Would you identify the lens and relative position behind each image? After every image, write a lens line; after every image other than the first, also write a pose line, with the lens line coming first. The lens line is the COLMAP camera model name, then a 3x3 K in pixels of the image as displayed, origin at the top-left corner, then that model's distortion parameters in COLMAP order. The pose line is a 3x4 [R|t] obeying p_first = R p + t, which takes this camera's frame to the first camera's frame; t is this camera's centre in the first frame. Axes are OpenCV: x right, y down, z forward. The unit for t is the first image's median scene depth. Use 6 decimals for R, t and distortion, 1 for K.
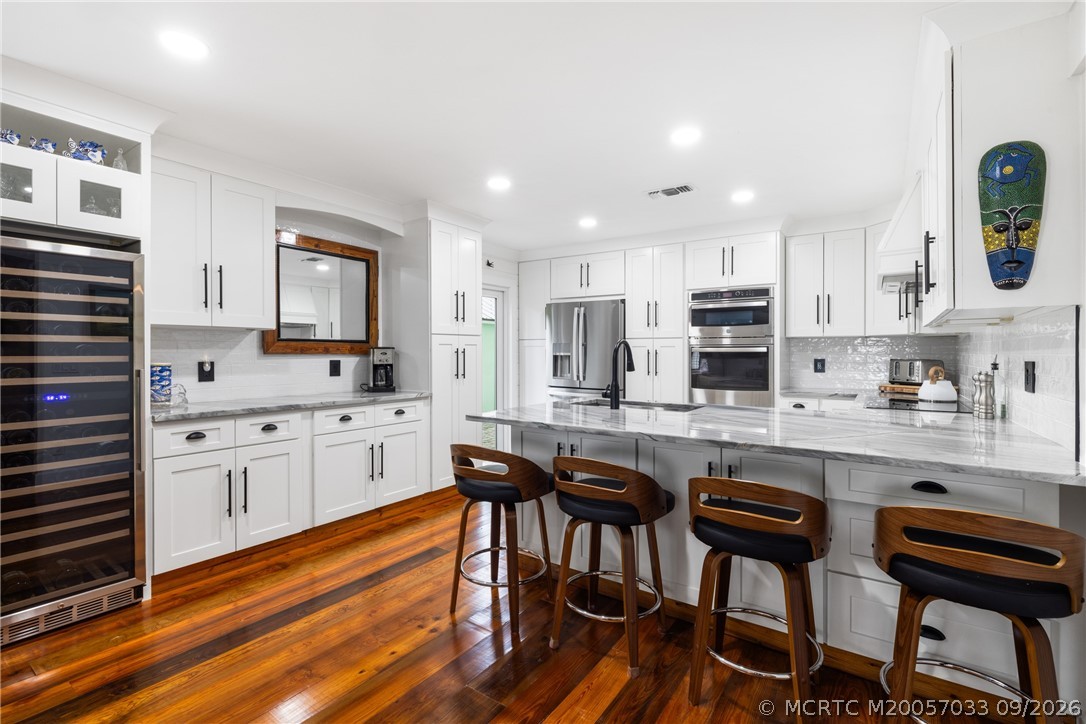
lens RADIAL K [[496.1, 0, 537.8], [0, 496.1, 348.1], [0, 0, 1]] dist [-0.002998, -0.000099]
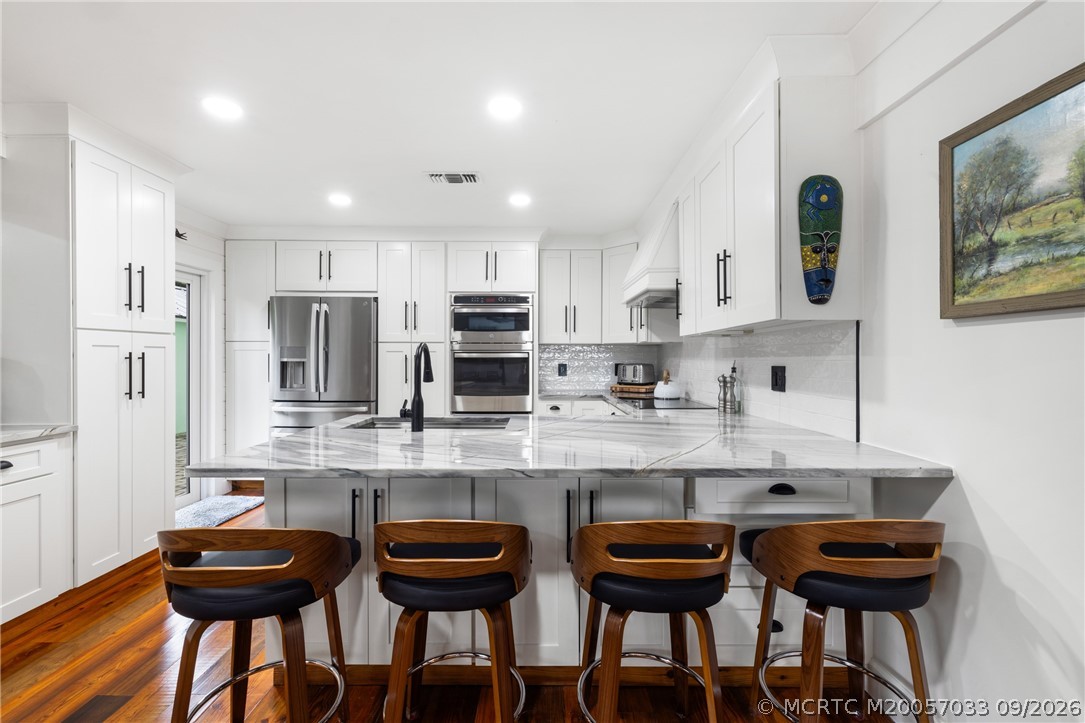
lens RADIAL K [[461.3, 0, 540.2], [0, 461.3, 353.3], [0, 0, 1]] dist [-0.000243, -0.000180]
pose [[0.815293, 0.004872, 0.579029, -0.074687], [-0.005079, 0.999986, -0.001262, -0.000254], [-0.579027, -0.001912, 0.815306, 0.202696]]
